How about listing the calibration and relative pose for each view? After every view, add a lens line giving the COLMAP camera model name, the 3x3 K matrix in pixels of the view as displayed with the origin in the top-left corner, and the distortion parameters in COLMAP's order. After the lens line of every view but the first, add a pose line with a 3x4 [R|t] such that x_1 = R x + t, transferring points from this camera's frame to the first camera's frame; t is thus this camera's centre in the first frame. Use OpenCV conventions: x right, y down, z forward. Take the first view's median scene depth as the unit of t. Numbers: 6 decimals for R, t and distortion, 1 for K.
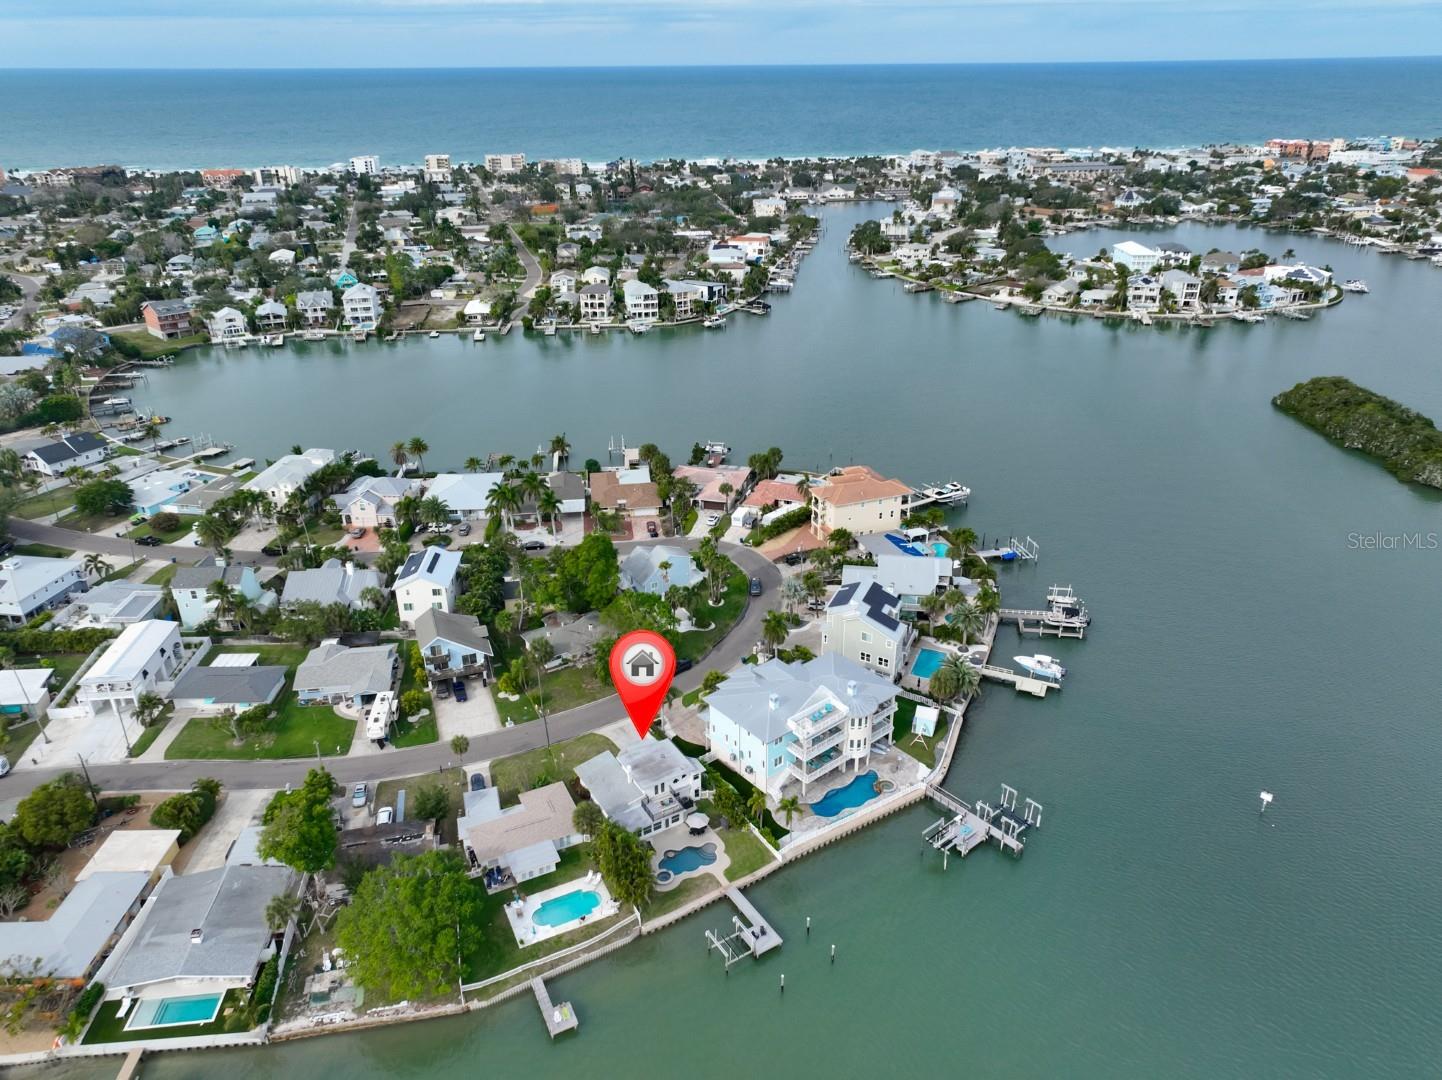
lens RADIAL K [[1004.2, 0, 721.0], [0, 1004.2, 540.0], [0, 0, 1]] dist [-0.011024, 0.027045]
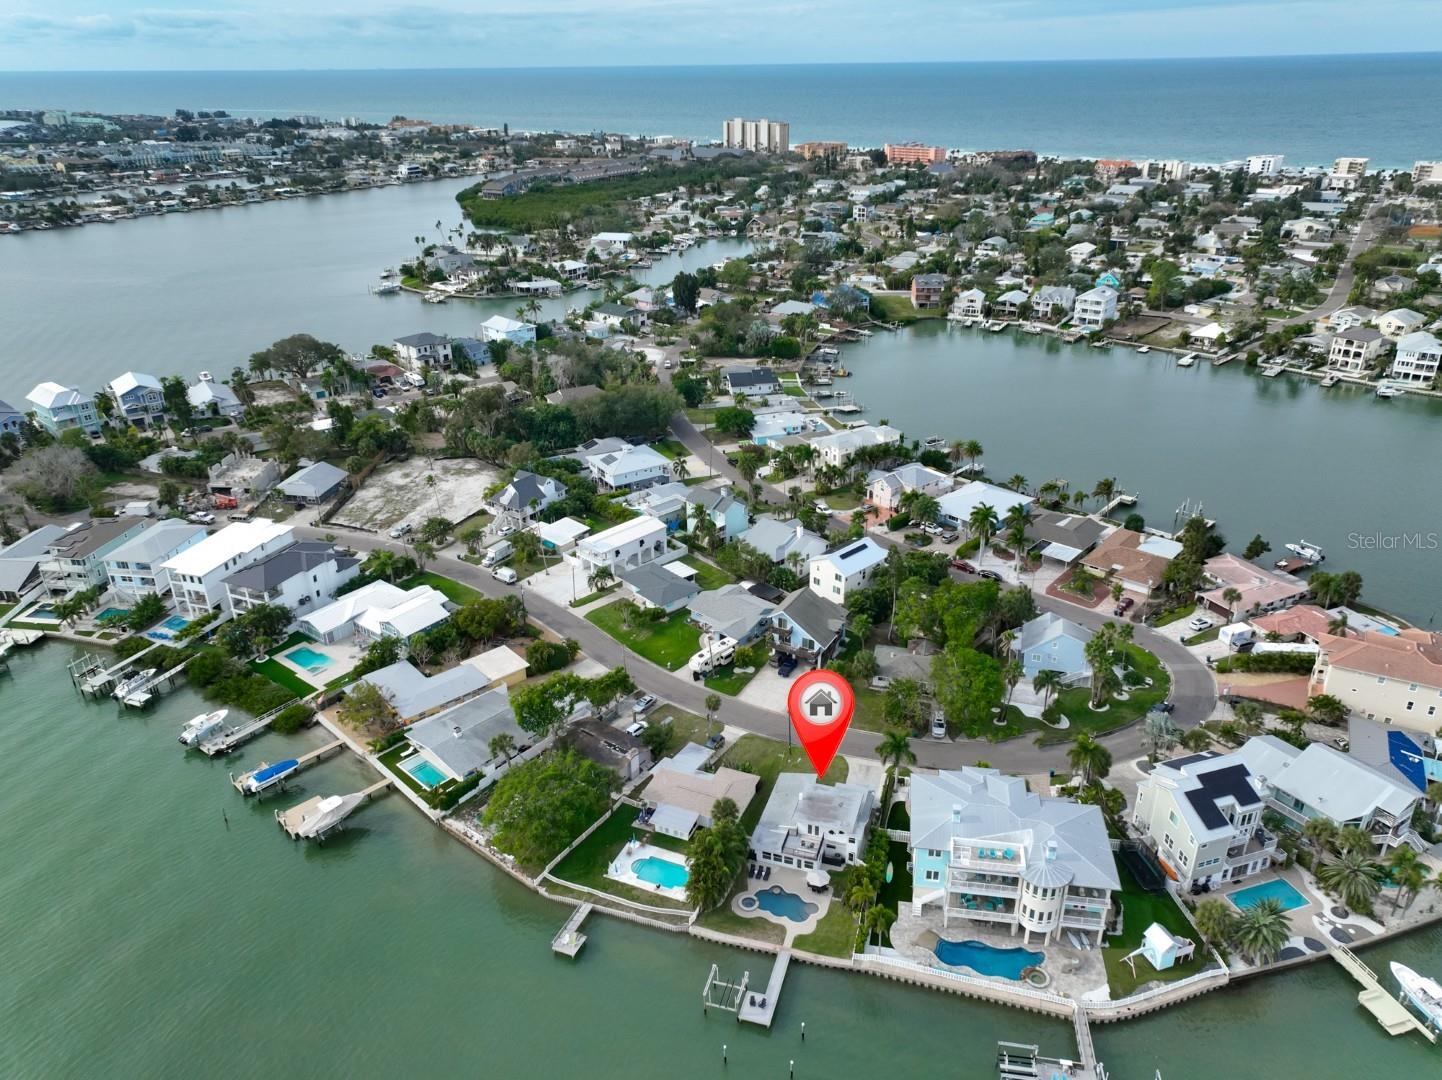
lens RADIAL K [[1003.6, 0, 721.0], [0, 1003.6, 540.0], [0, 0, 1]] dist [-0.008002, 0.026609]
pose [[0.651206, 0.323494, -0.686500, 0.291990], [-0.317097, 0.937833, 0.141133, -0.079549], [0.689478, 0.125781, 0.713302, 0.133238]]
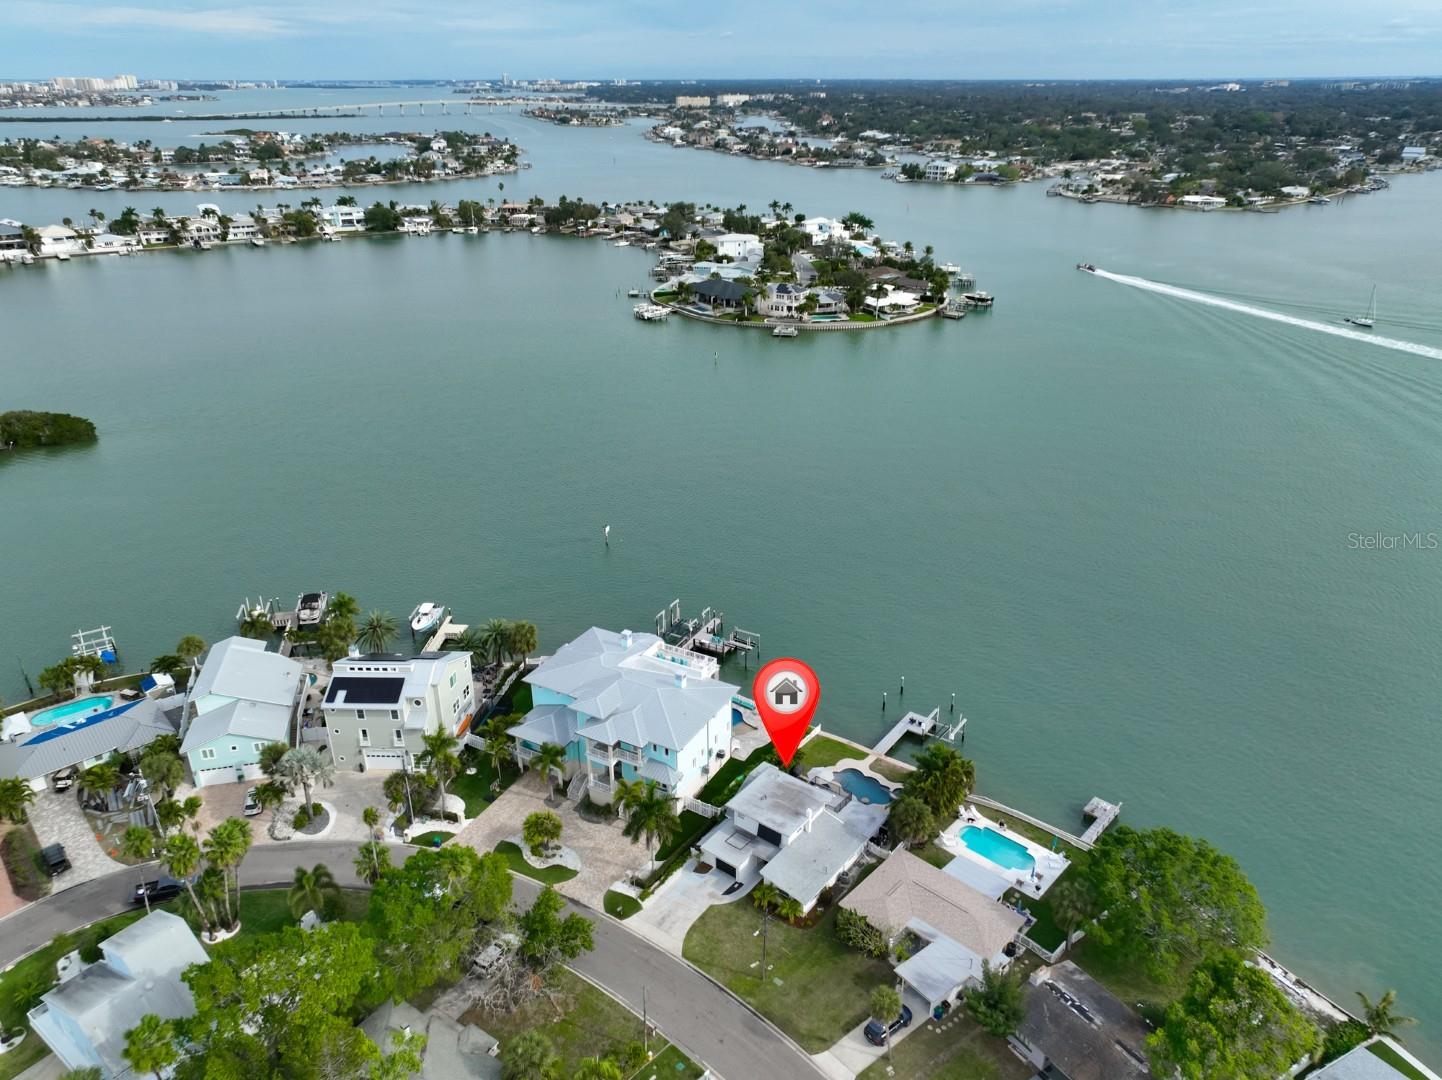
lens RADIAL K [[1004.2, 0, 721.0], [0, 1004.2, 540.0], [0, 0, 1]] dist [-0.011024, 0.027045]
pose [[-0.366196, -0.377852, 0.850370, -0.408530], [0.400137, 0.761105, 0.510500, -0.221975], [-0.840114, 0.527207, -0.127520, 0.671398]]
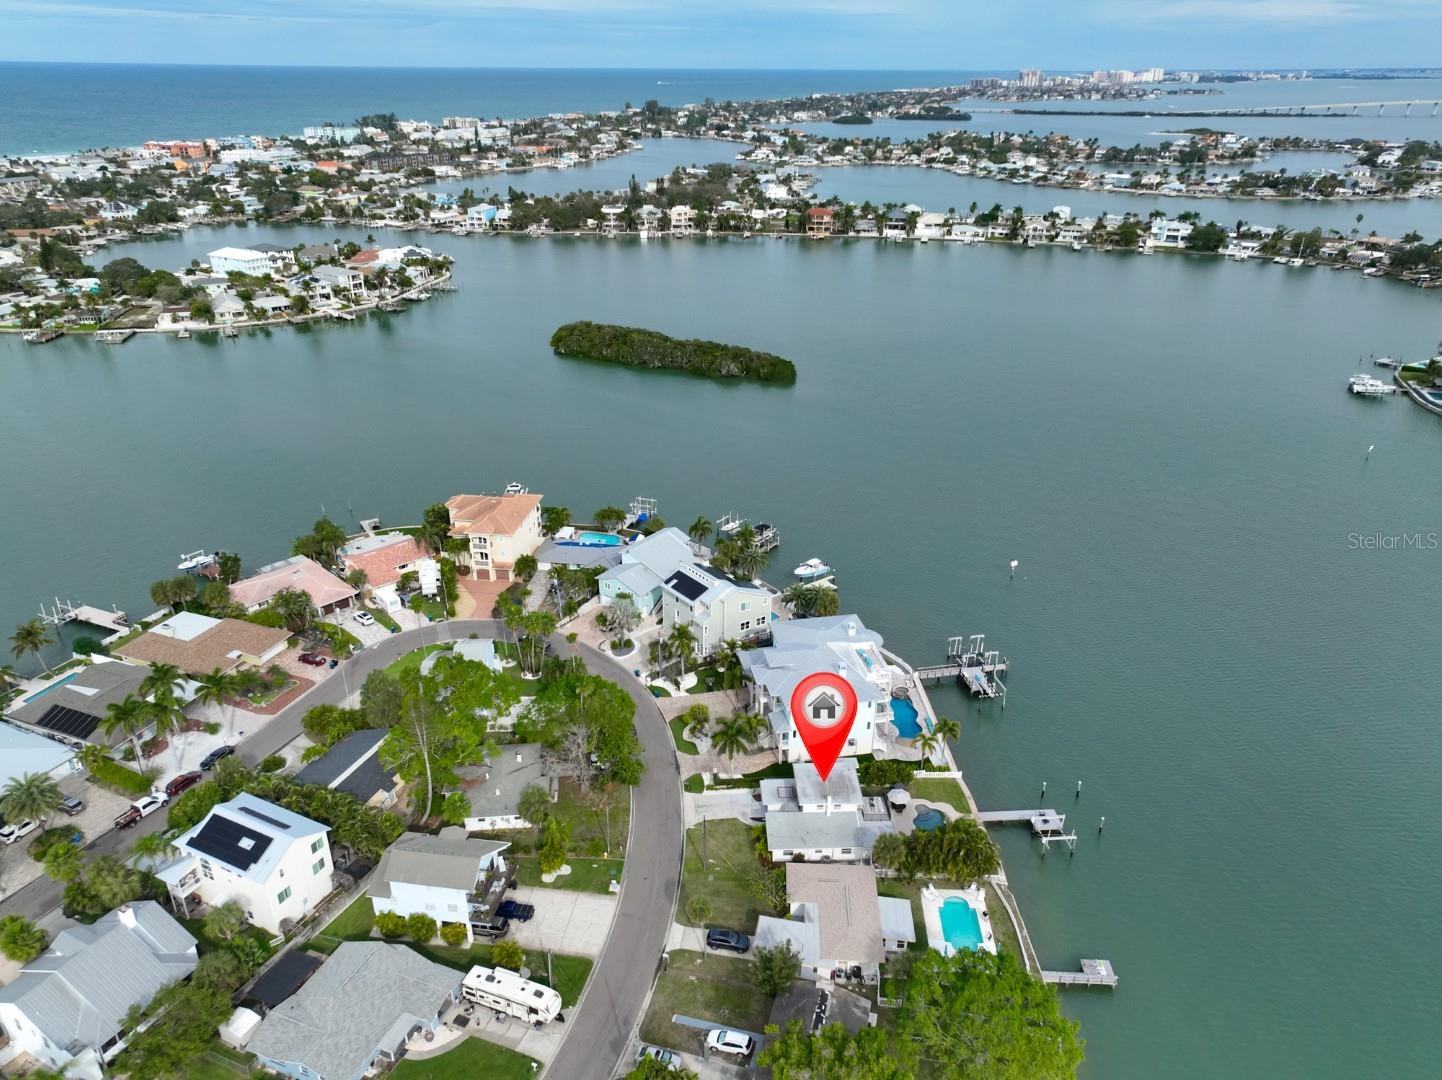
lens RADIAL K [[1004.2, 0, 721.0], [0, 1004.2, 540.0], [0, 0, 1]] dist [-0.011024, 0.027045]
pose [[0.484103, -0.362302, 0.796481, -0.507927], [0.365952, 0.910653, 0.191810, -0.131050], [-0.794811, 0.198618, 0.573434, 0.320993]]
